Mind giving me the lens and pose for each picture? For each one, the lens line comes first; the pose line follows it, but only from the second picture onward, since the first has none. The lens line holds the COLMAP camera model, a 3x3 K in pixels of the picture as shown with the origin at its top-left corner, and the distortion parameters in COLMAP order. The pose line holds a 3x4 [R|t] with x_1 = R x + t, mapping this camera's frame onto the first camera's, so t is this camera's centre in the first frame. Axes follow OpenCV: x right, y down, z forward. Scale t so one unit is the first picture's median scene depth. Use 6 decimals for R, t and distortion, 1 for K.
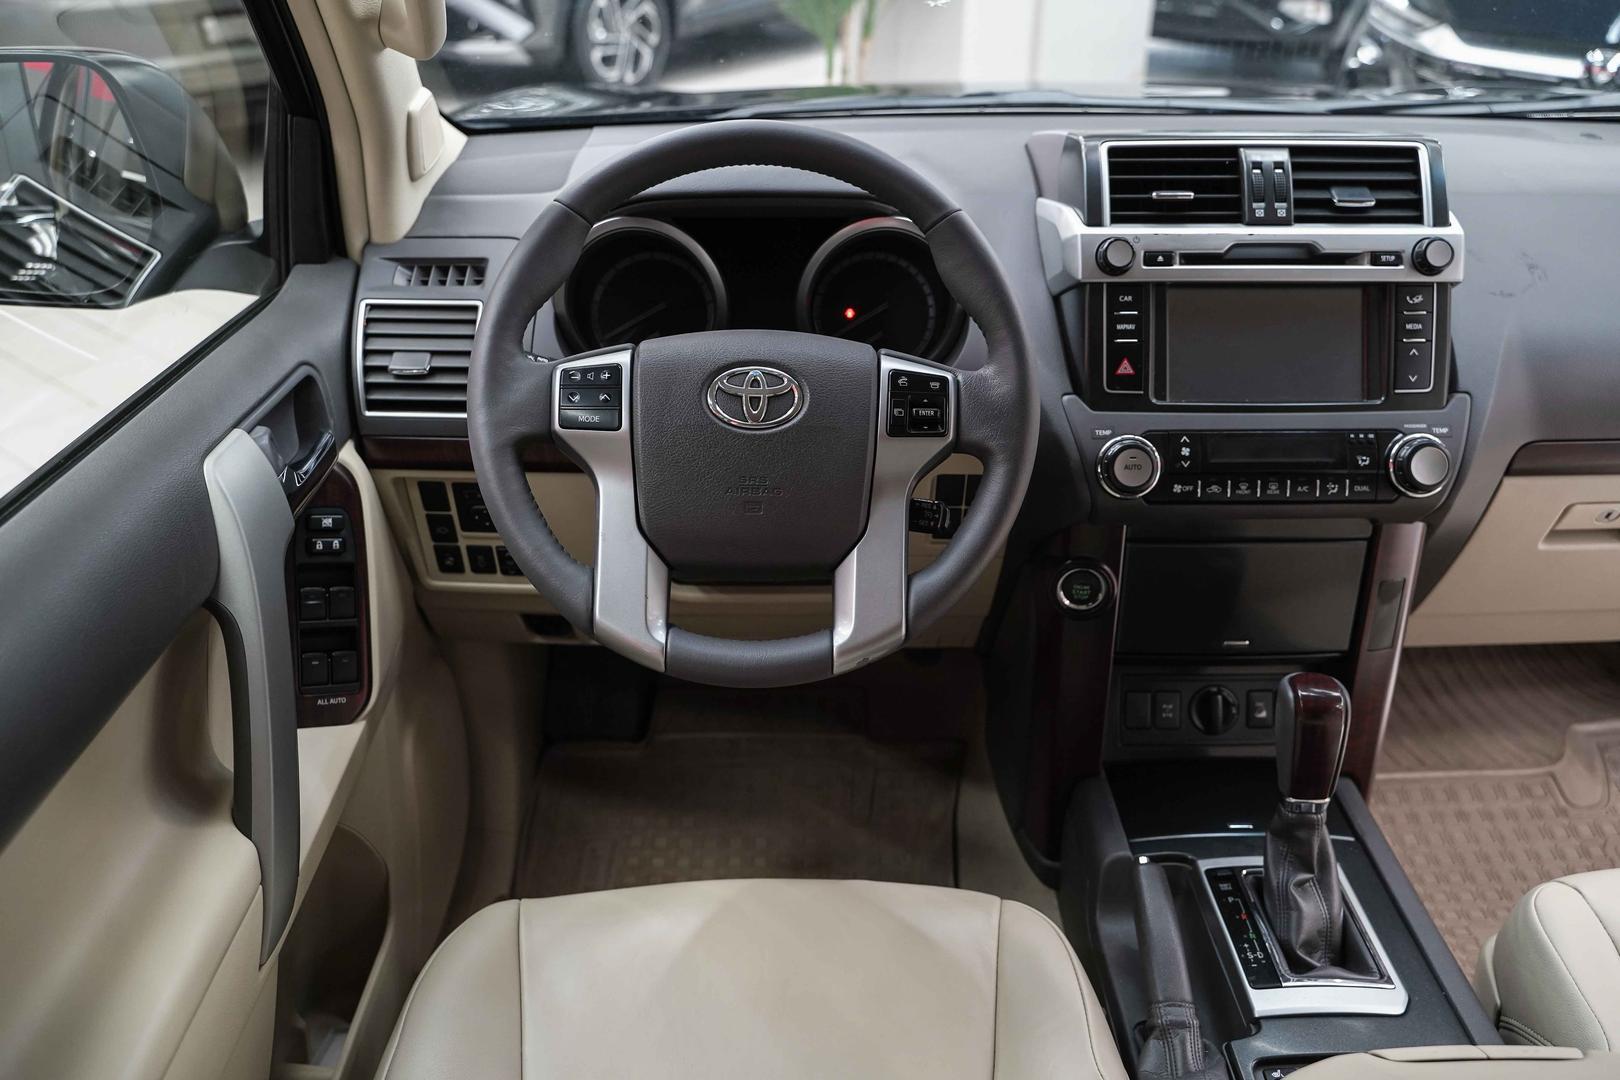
lens RADIAL K [[1320.1, 0, 822.8], [0, 1320.1, 543.0], [0, 0, 1]] dist [-0.010057, 0.003047]
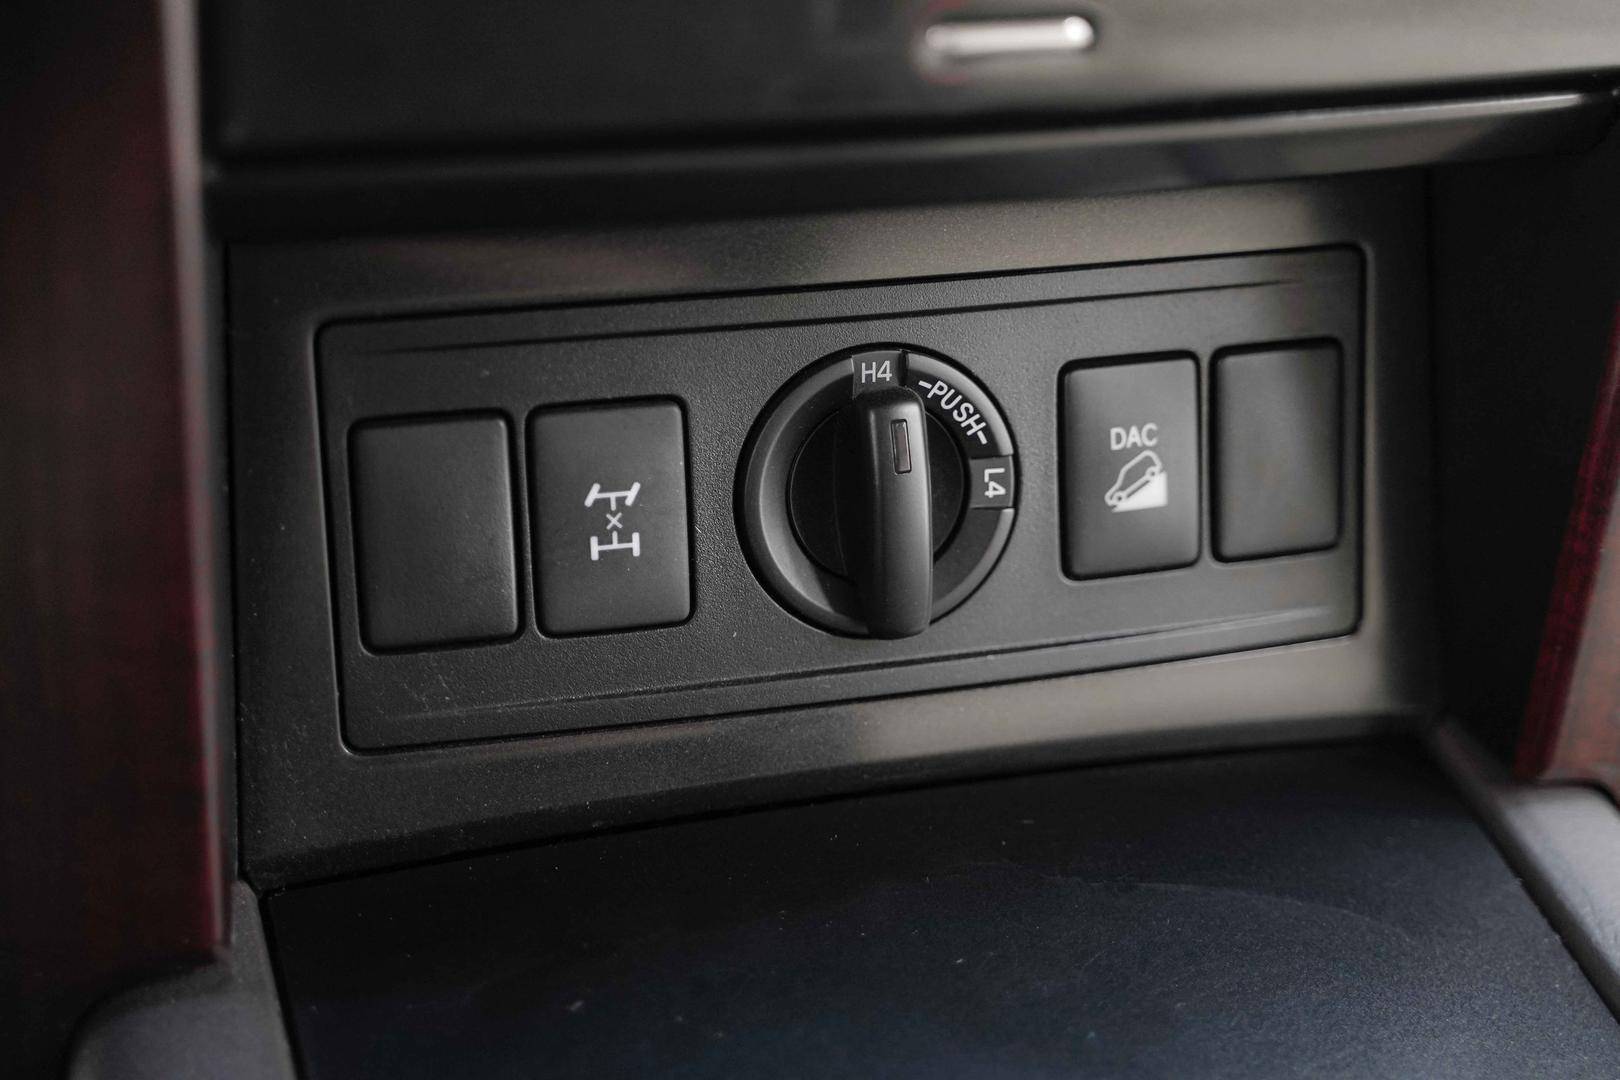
lens RADIAL K [[2739.6, 0, 810.0], [0, 2739.6, 540.0], [0, 0, 1]] dist [0.011187, 0.013497]
pose [[0.957774, -0.092153, 0.272354, 0.217974], [0.055624, 0.988738, 0.138938, 0.094917], [-0.282091, -0.117921, 0.952113, 0.759428]]
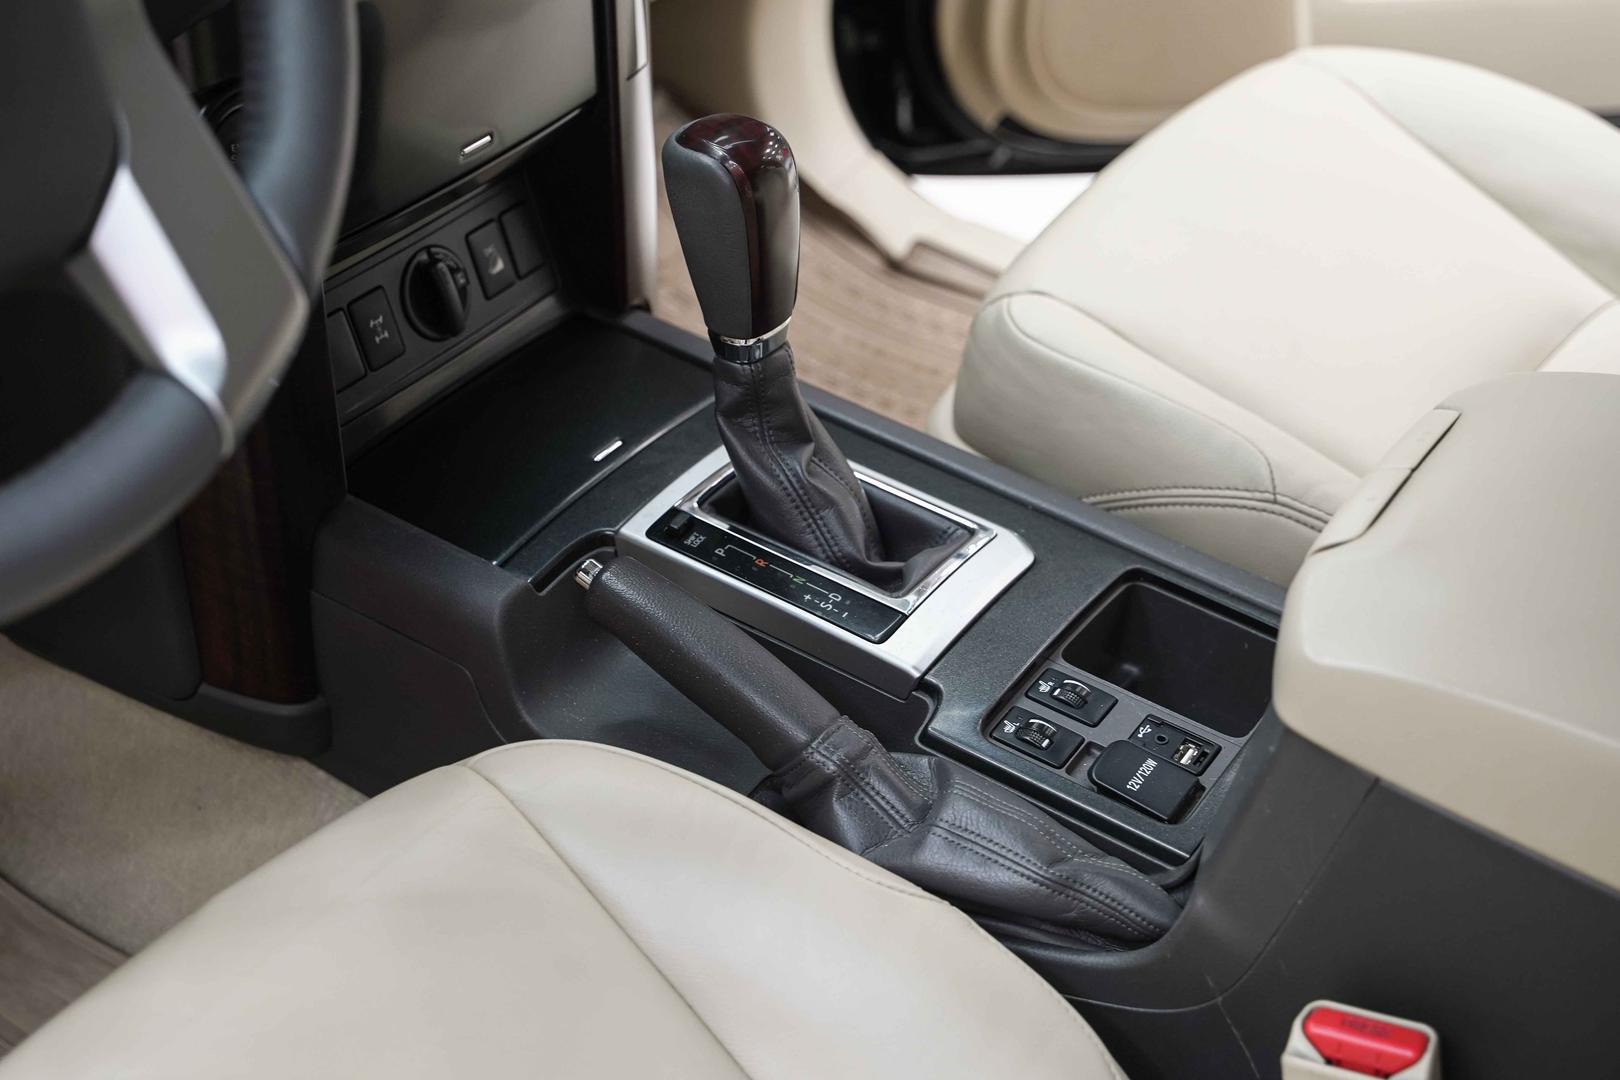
lens RADIAL K [[2382.3, 0, 810.0], [0, 2382.3, 540.0], [0, 0, 1]] dist [0.099226, 0.021532]
pose [[0.547962, -0.464060, 0.695978, -0.388038], [0.321116, 0.884958, 0.337243, -0.071606], [-0.772413, 0.038693, 0.633941, 0.311853]]
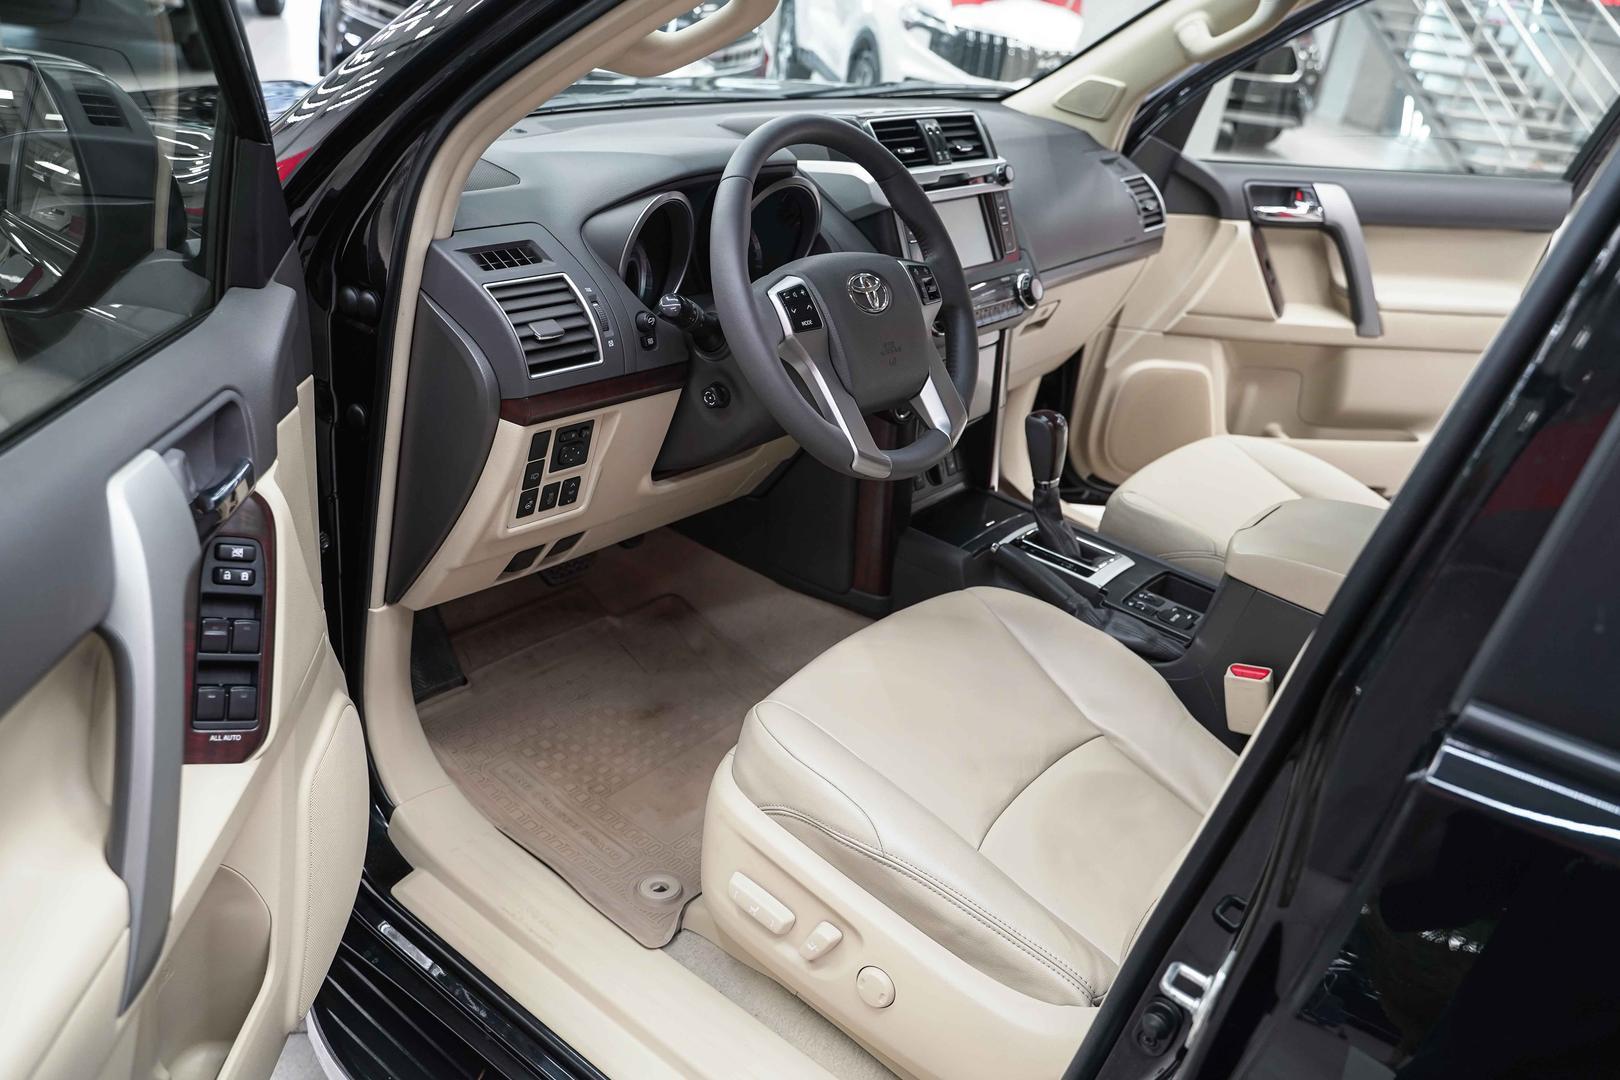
lens RADIAL K [[1320.1, 0, 822.8], [0, 1320.1, 543.0], [0, 0, 1]] dist [-0.010057, 0.003047]
pose [[0.619204, -0.276804, 0.734824, -1.136573], [0.265669, 0.954470, 0.135676, -0.049457], [-0.738923, 0.111209, 0.664550, 0.045775]]
